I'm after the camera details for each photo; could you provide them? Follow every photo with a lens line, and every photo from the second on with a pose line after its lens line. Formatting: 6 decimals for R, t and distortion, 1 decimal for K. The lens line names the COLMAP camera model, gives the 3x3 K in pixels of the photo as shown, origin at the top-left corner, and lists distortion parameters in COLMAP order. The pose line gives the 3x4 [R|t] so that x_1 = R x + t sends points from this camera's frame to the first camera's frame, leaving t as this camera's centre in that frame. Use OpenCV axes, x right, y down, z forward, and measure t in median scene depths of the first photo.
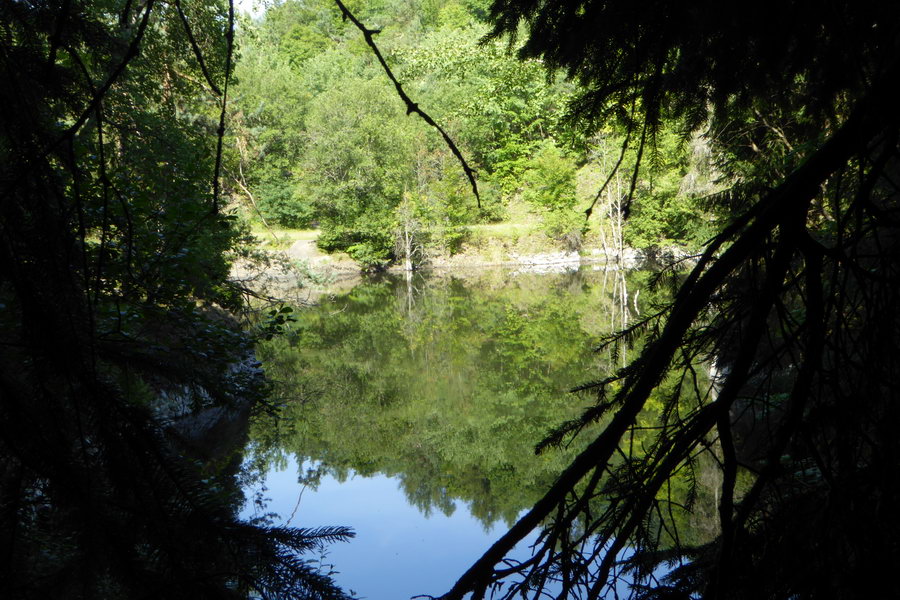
lens RADIAL K [[1250.3, 0, 451.0], [0, 1250.3, 301.9], [0, 0, 1]] dist [0.020595, 0.000000]
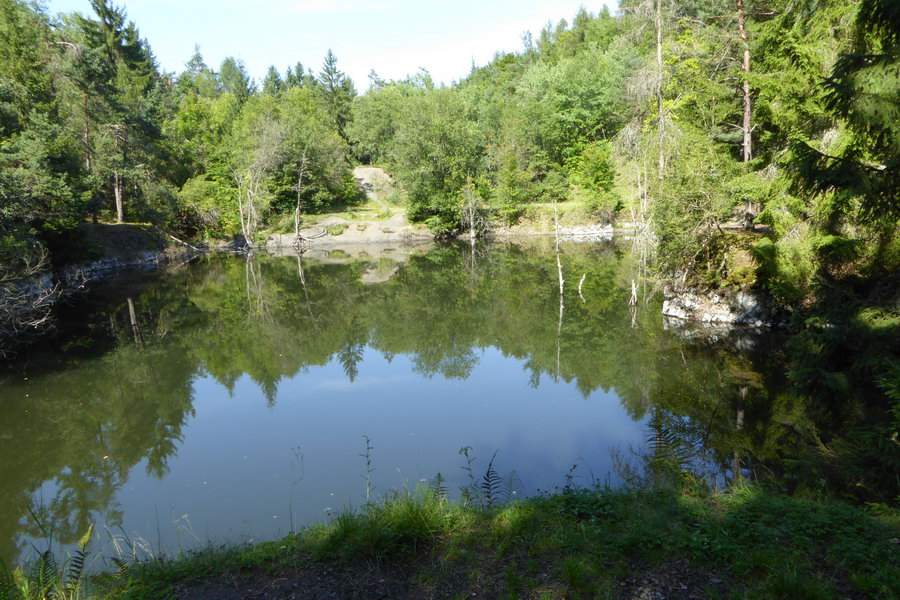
lens RADIAL K [[652.1, 0, 447.7], [0, 652.1, 296.6], [0, 0, 1]] dist [-0.045198, 0.017646]
pose [[0.969862, 0.039712, -0.240396, 0.103475], [-0.020810, 0.996524, 0.080663, -0.017781], [0.242764, -0.073229, 0.967318, 0.327096]]
